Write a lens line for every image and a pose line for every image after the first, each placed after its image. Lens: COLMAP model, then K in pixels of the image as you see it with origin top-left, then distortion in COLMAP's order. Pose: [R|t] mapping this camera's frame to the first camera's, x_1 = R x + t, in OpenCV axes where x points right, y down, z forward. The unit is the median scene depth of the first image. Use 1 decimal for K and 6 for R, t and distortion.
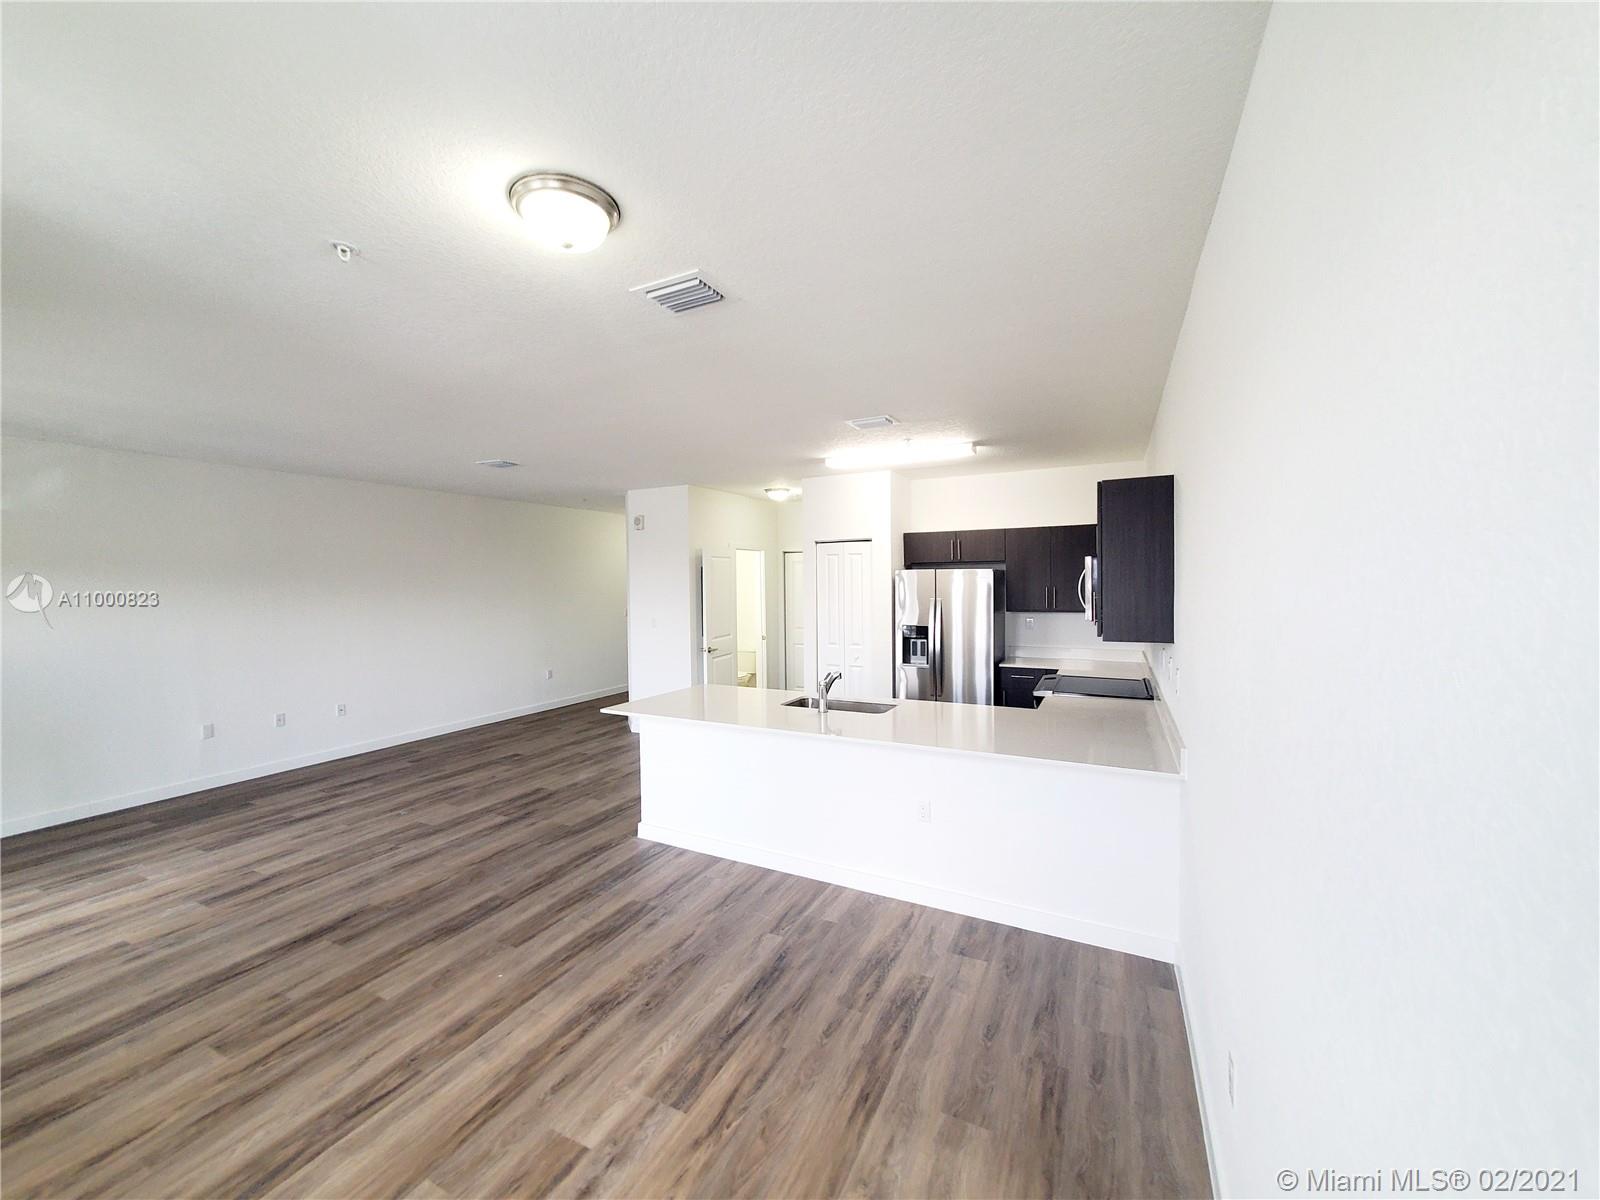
lens RADIAL K [[632.4, 0, 797.4], [0, 632.4, 604.3], [0, 0, 1]] dist [-0.002142, 0.002798]
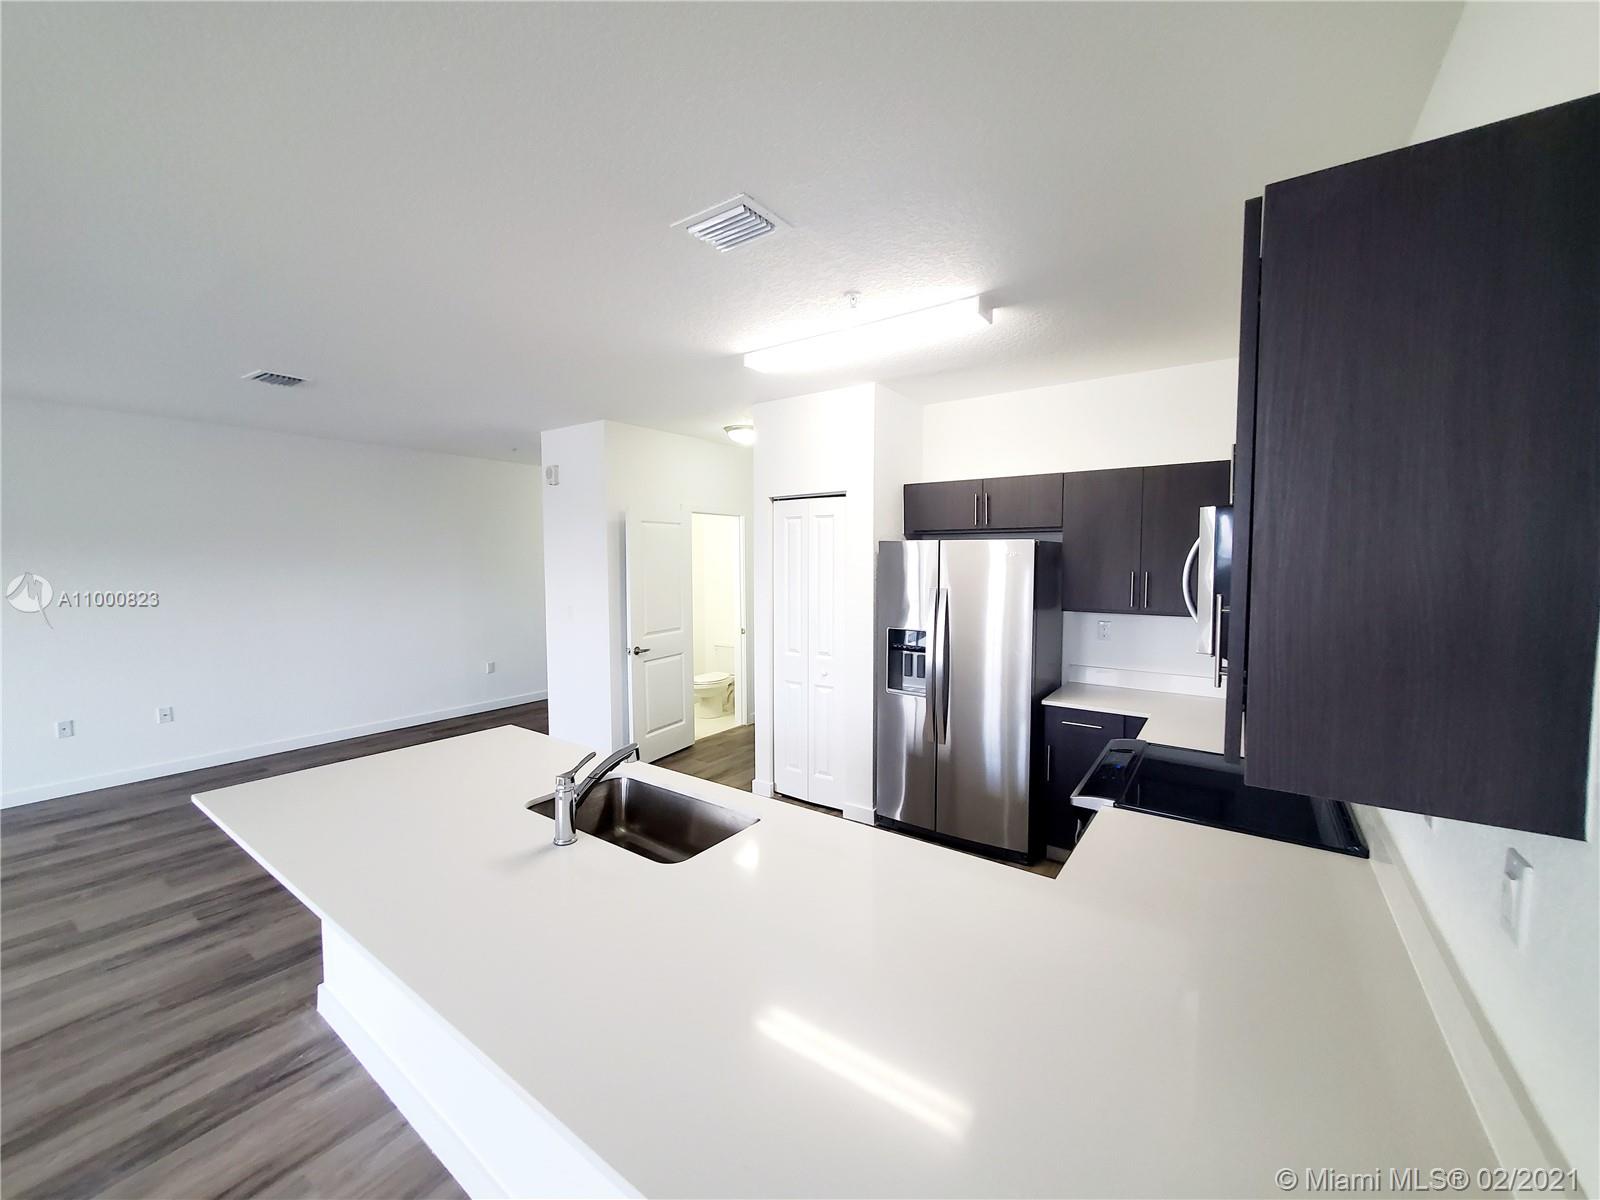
lens RADIAL K [[632.4, 0, 796.2], [0, 632.4, 603.9], [0, 0, 1]] dist [-0.002142, 0.002798]
pose [[0.987377, 0.022611, -0.156764, 0.215274], [-0.016405, 0.999034, 0.040765, -0.019487], [0.157534, -0.037678, 0.986794, 0.451679]]
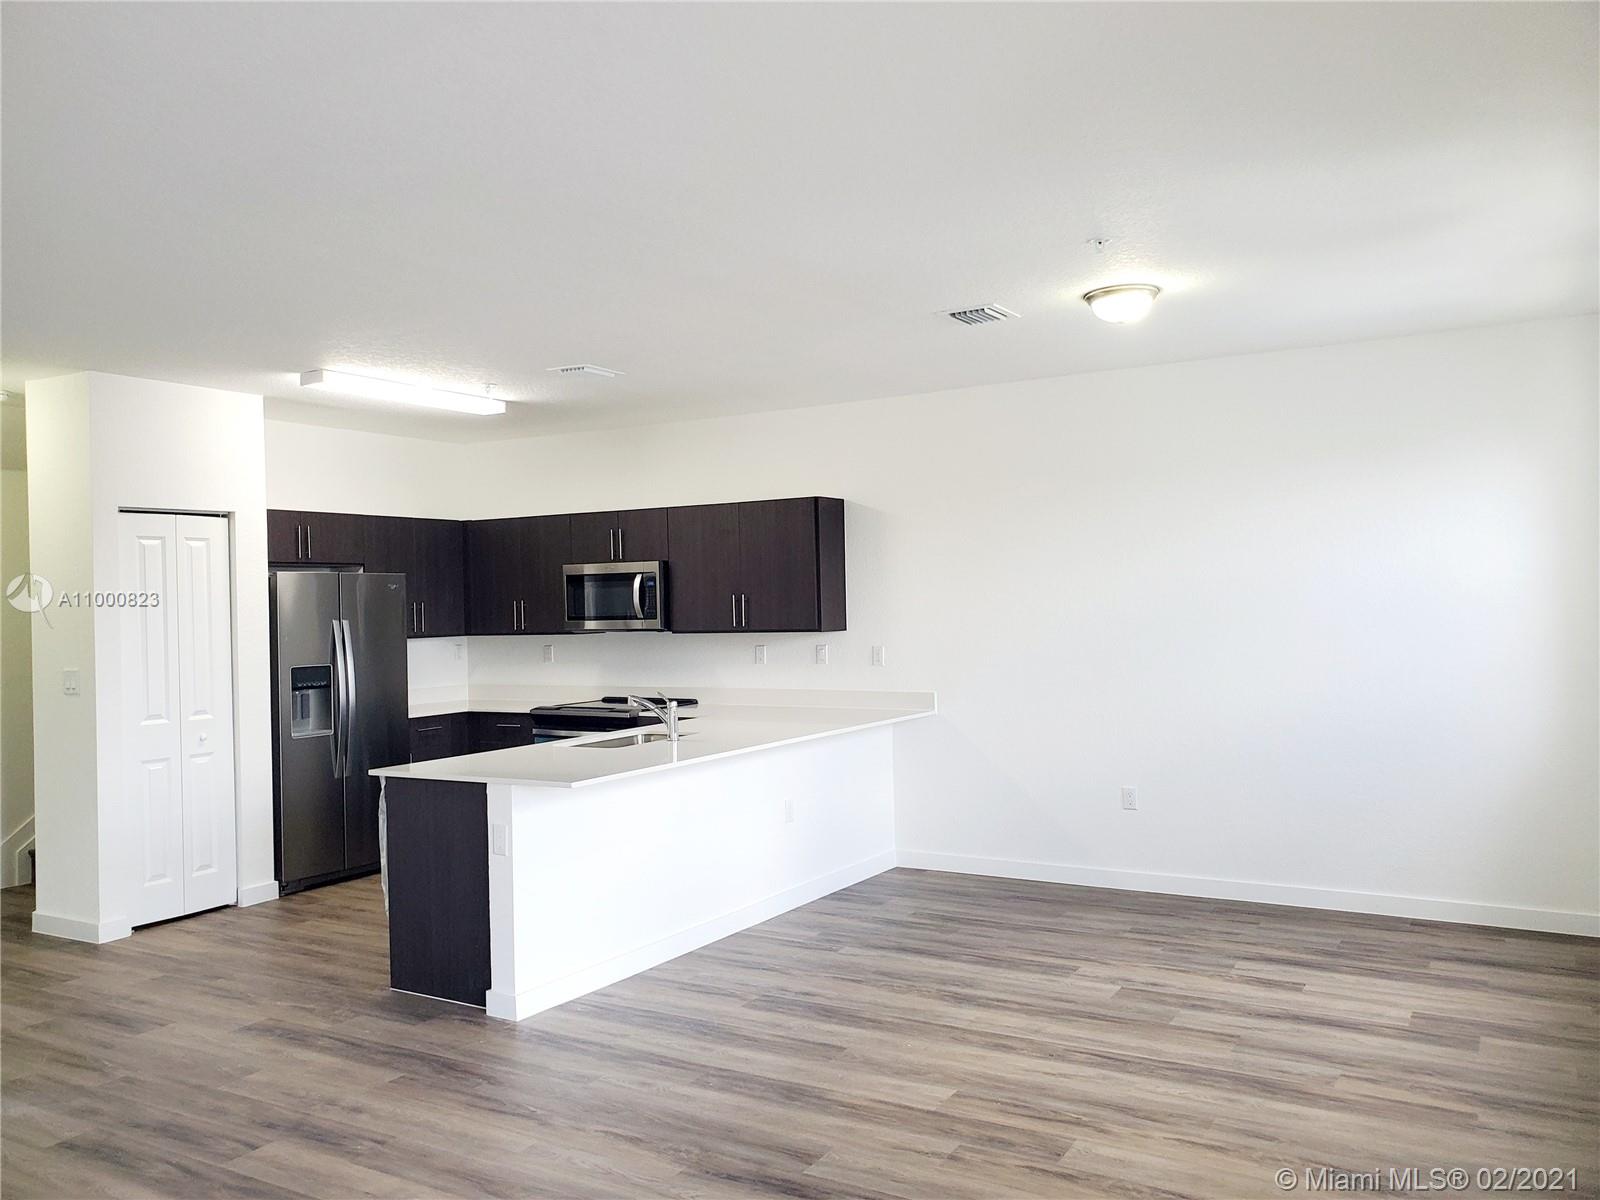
lens RADIAL K [[1252.2, 0, 791.1], [0, 1252.2, 599.7], [0, 0, 1]] dist [0.023069, -0.025755]
pose [[0.085921, 0.011734, 0.996233, -1.166219], [0.061716, 0.997948, -0.017077, 0.024088], [-0.994389, 0.062951, 0.085020, 0.550186]]
